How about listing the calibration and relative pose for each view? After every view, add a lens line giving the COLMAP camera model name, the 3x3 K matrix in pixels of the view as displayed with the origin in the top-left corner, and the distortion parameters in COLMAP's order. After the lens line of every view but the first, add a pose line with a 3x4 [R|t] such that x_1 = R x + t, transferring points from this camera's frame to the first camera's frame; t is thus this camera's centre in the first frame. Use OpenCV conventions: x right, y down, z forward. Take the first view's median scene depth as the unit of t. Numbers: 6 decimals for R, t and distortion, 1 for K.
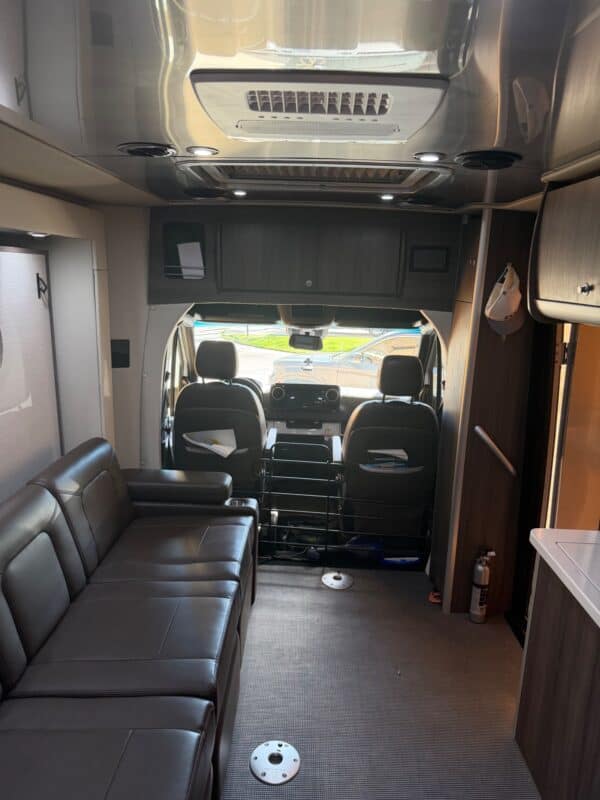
lens RADIAL K [[565.7, 0, 294.1], [0, 565.7, 398.1], [0, 0, 1]] dist [0.028210, -0.044576]
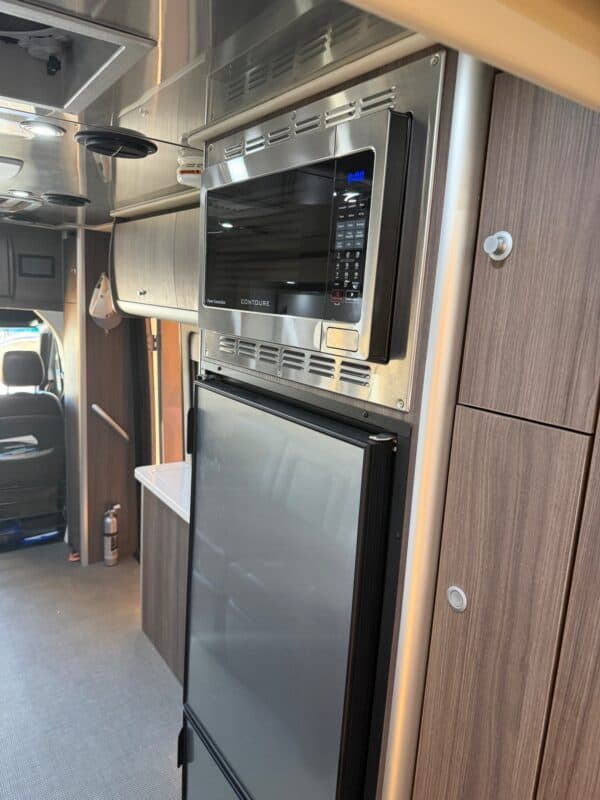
lens RADIAL K [[565.7, 0, 295.4], [0, 565.7, 402.2], [0, 0, 1]] dist [0.028210, -0.044576]
pose [[0.810597, -0.092441, 0.578263, -0.032550], [0.094634, 0.995161, 0.026431, 0.053449], [-0.577908, 0.033298, 0.815422, -0.253360]]
